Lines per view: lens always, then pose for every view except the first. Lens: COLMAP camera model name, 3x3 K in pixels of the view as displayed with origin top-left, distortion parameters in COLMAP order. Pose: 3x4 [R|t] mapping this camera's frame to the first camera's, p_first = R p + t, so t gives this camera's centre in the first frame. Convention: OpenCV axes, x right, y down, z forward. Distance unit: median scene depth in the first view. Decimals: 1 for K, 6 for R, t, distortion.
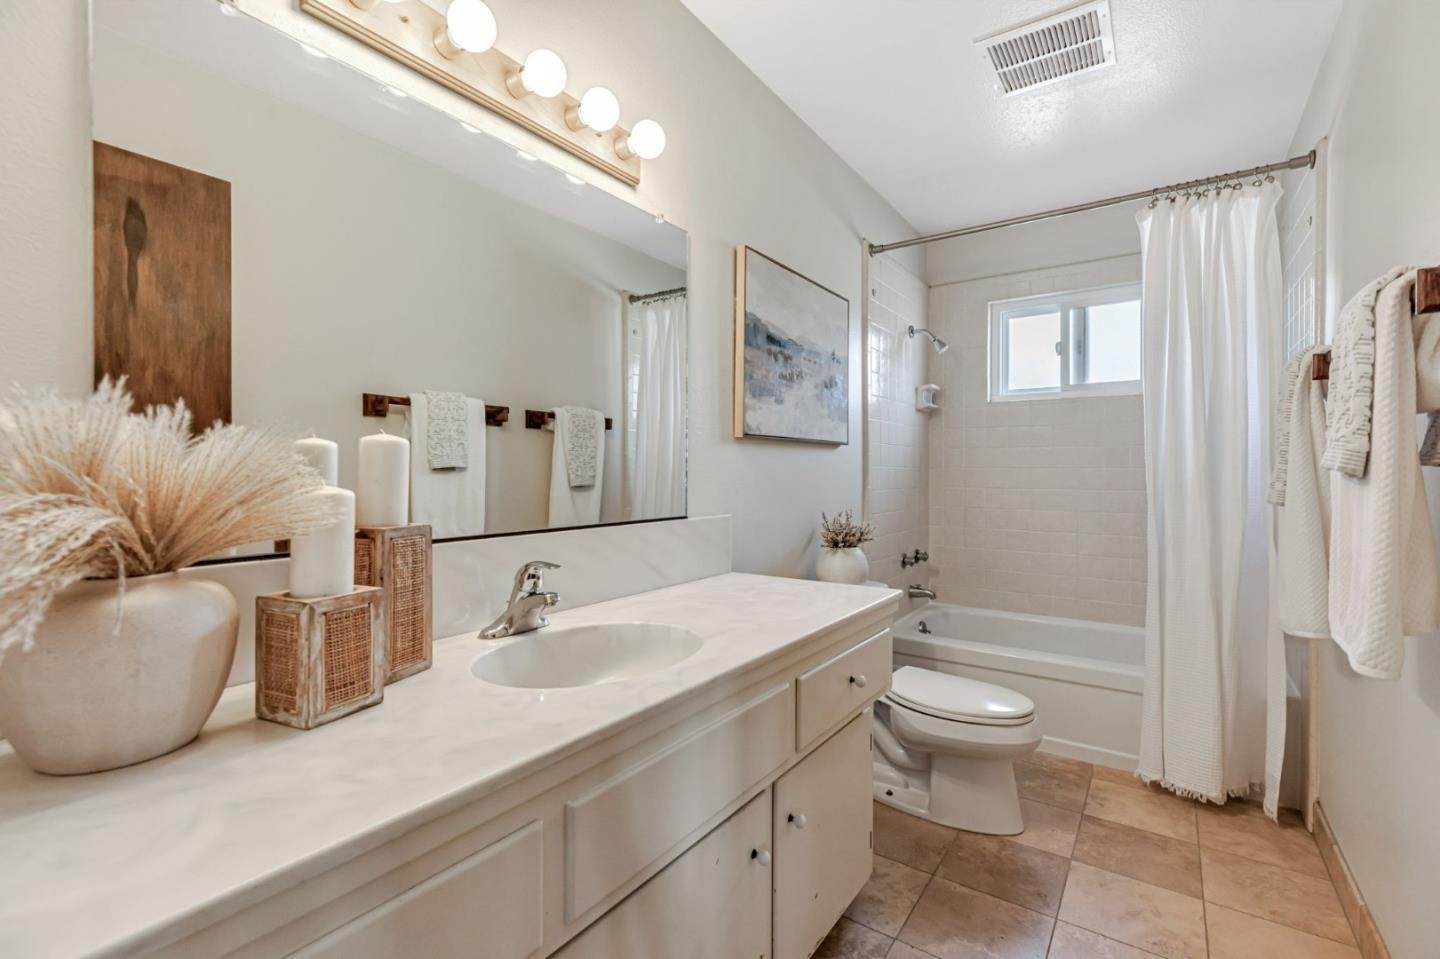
lens RADIAL K [[640.6, 0, 713.7], [0, 640.6, 472.1], [0, 0, 1]] dist [0.005505, -0.000756]
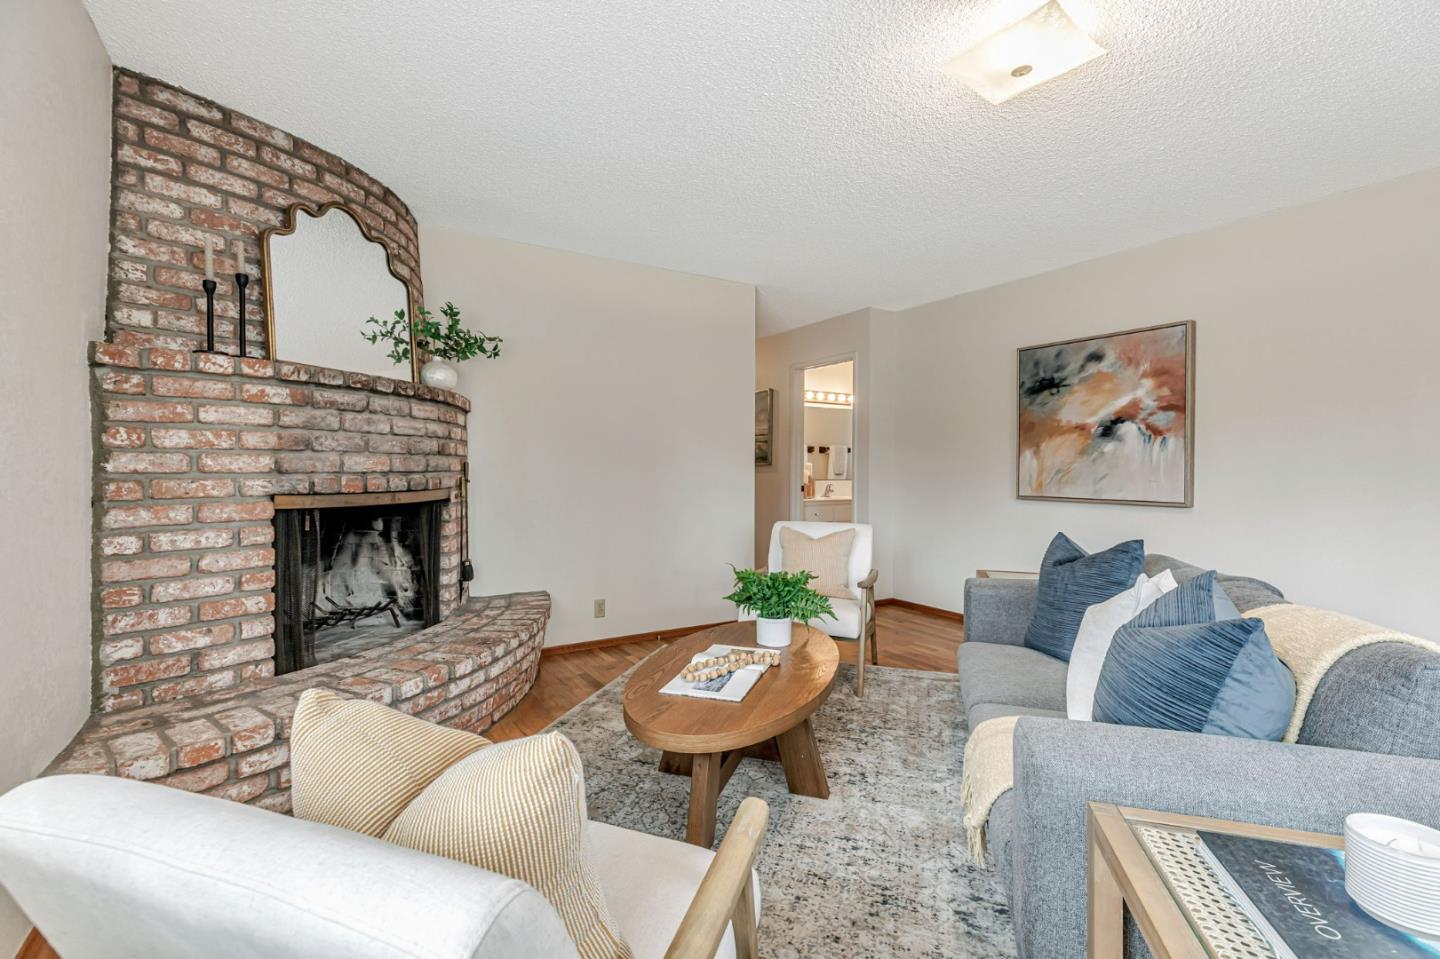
lens RADIAL K [[640.6, 0, 713.7], [0, 640.6, 472.1], [0, 0, 1]] dist [0.005505, -0.000756]
pose [[0.919198, 0.006077, -0.393748, 0.400317], [-0.004107, 0.999974, 0.005845, 0.002149], [0.393774, -0.003756, 0.919200, -1.816305]]
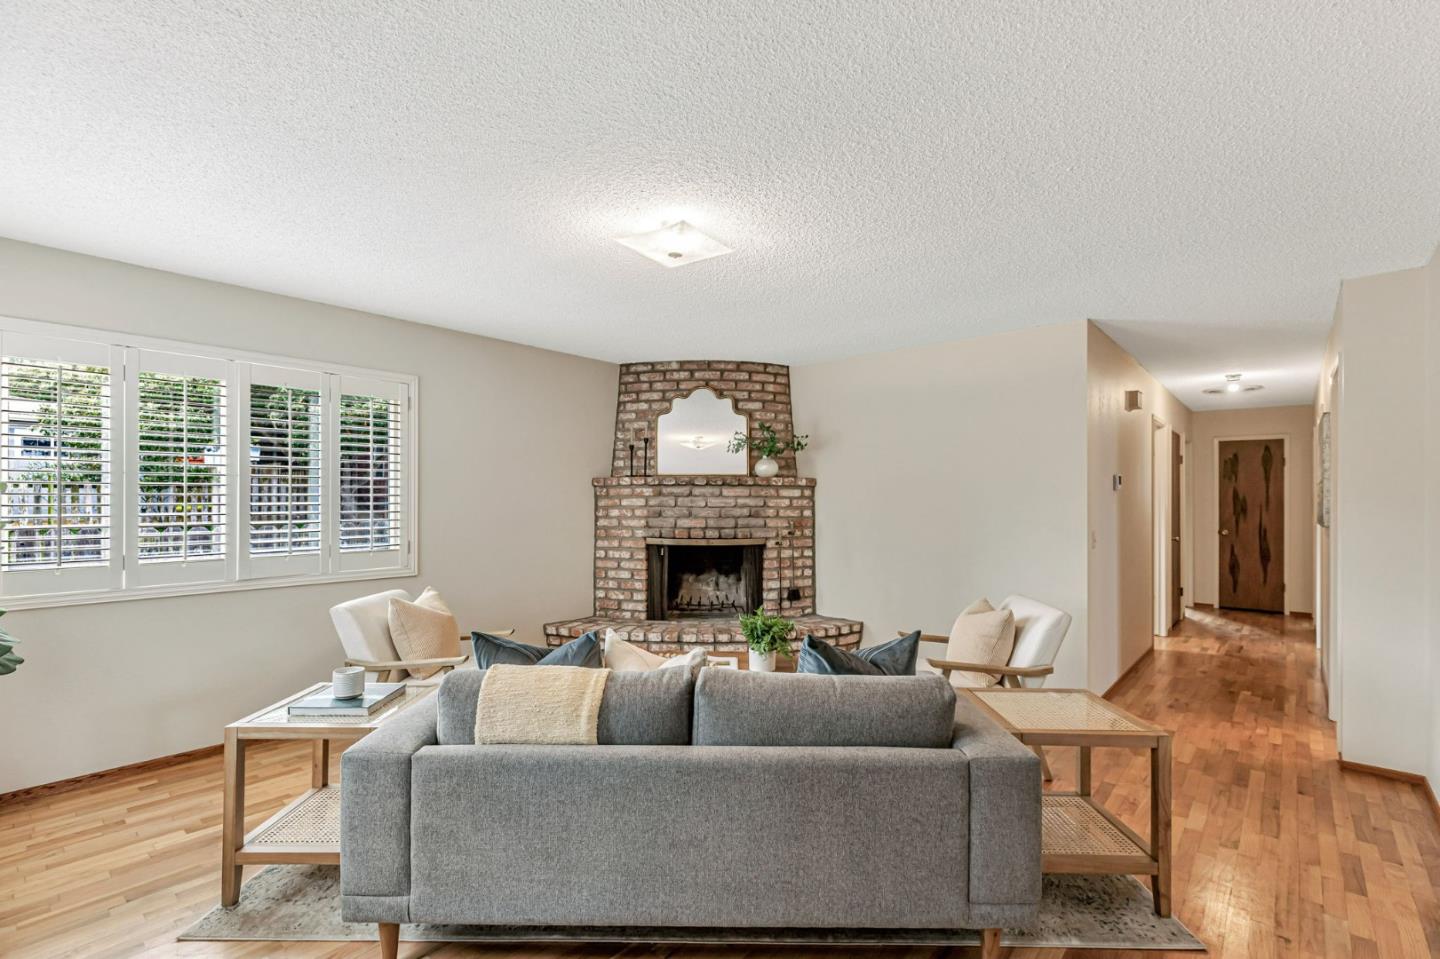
lens RADIAL K [[656.9, 0, 719.9], [0, 656.9, 495.2], [0, 0, 1]] dist [0.003499, -0.000362]
pose [[-0.103957, -0.004067, -0.994573, 1.264935], [-0.004492, 0.999983, -0.003619, -0.065682], [0.994572, 0.004092, -0.103974, -0.990441]]
